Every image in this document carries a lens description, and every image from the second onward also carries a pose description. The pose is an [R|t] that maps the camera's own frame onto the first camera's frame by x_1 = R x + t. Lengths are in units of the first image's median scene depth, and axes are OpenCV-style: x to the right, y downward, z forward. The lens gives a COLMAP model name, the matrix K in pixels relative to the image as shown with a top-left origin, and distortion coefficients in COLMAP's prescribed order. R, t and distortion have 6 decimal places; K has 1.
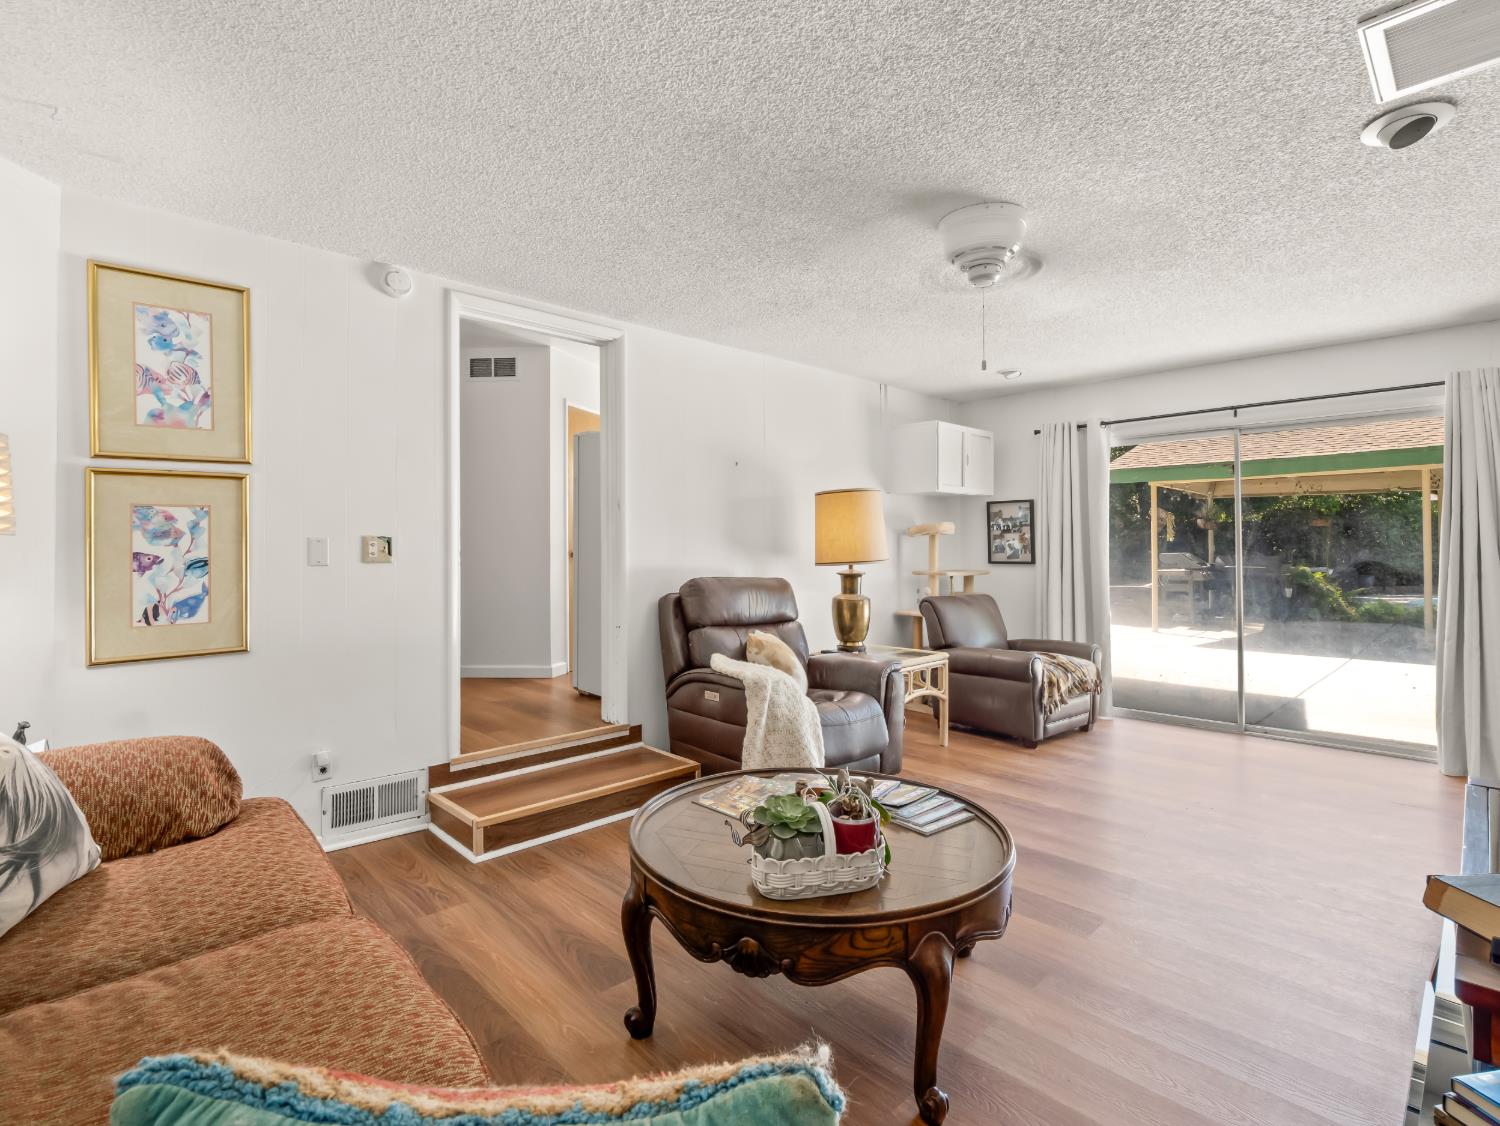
lens RADIAL K [[730.1, 0, 741.3], [0, 730.1, 556.4], [0, 0, 1]] dist [-0.015822, -0.003019]
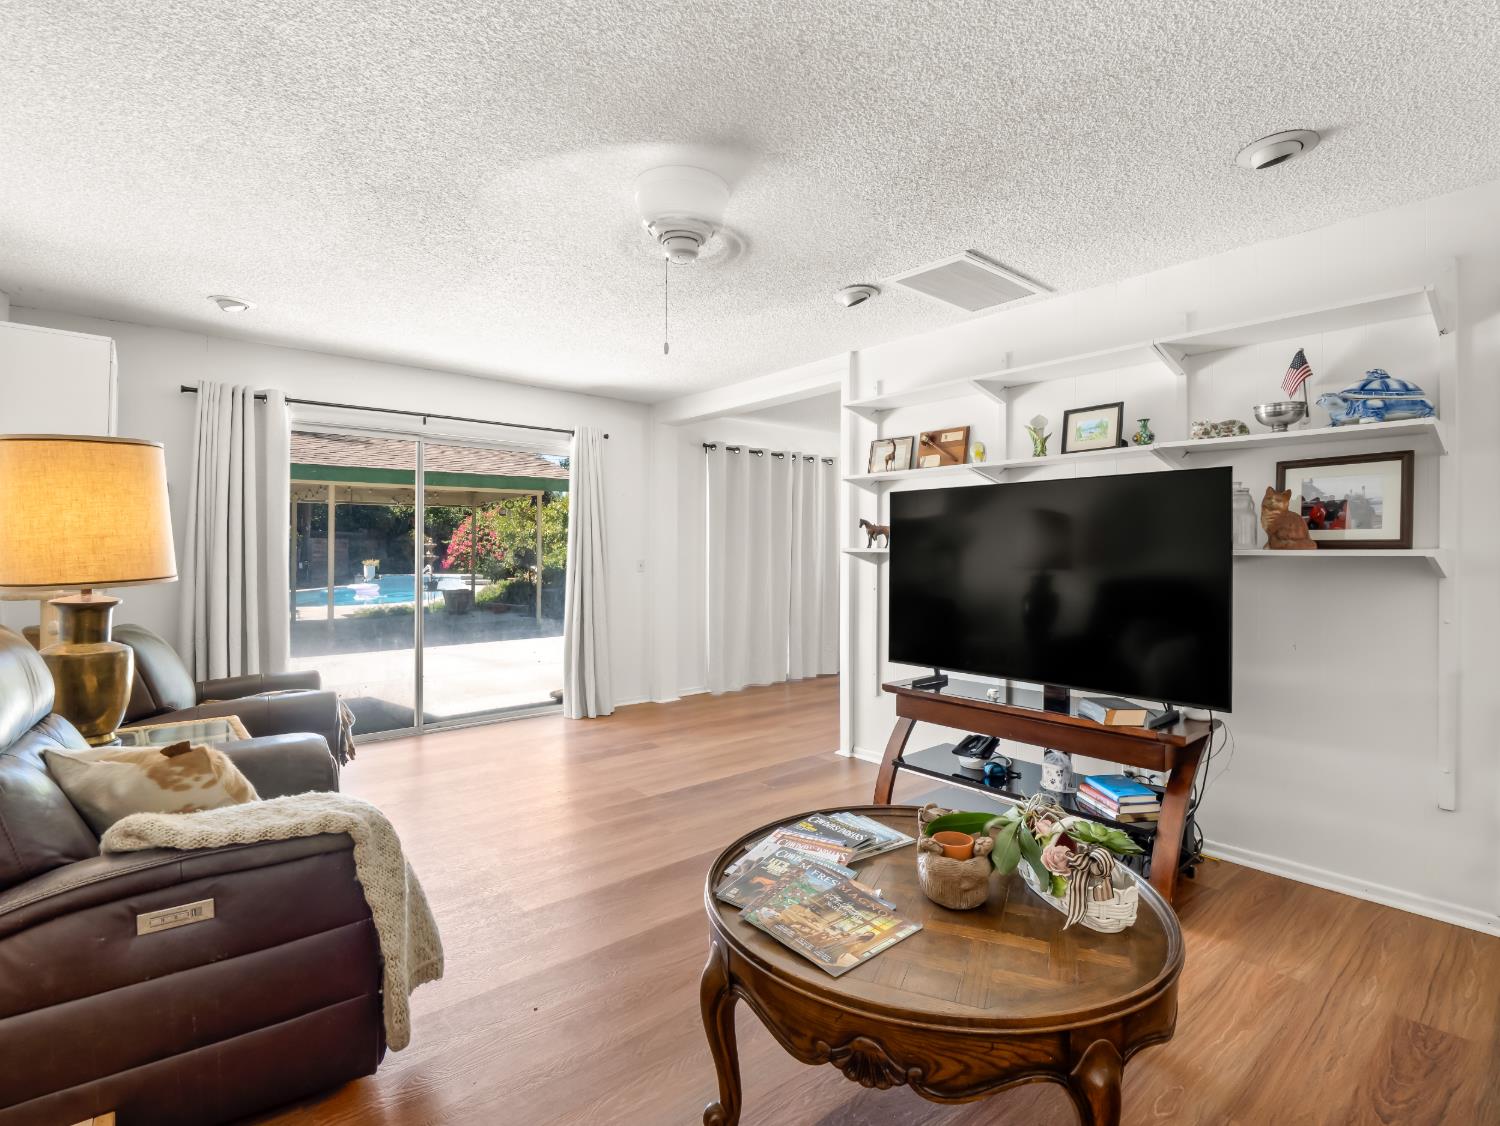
lens RADIAL K [[730.1, 0, 736.5], [0, 730.1, 555.7], [0, 0, 1]] dist [-0.015822, -0.003019]
pose [[0.052530, -0.002394, 0.998616, -0.425386], [0.009088, 0.999957, 0.001920, -0.007386], [-0.998578, 0.008975, 0.052550, 0.670208]]
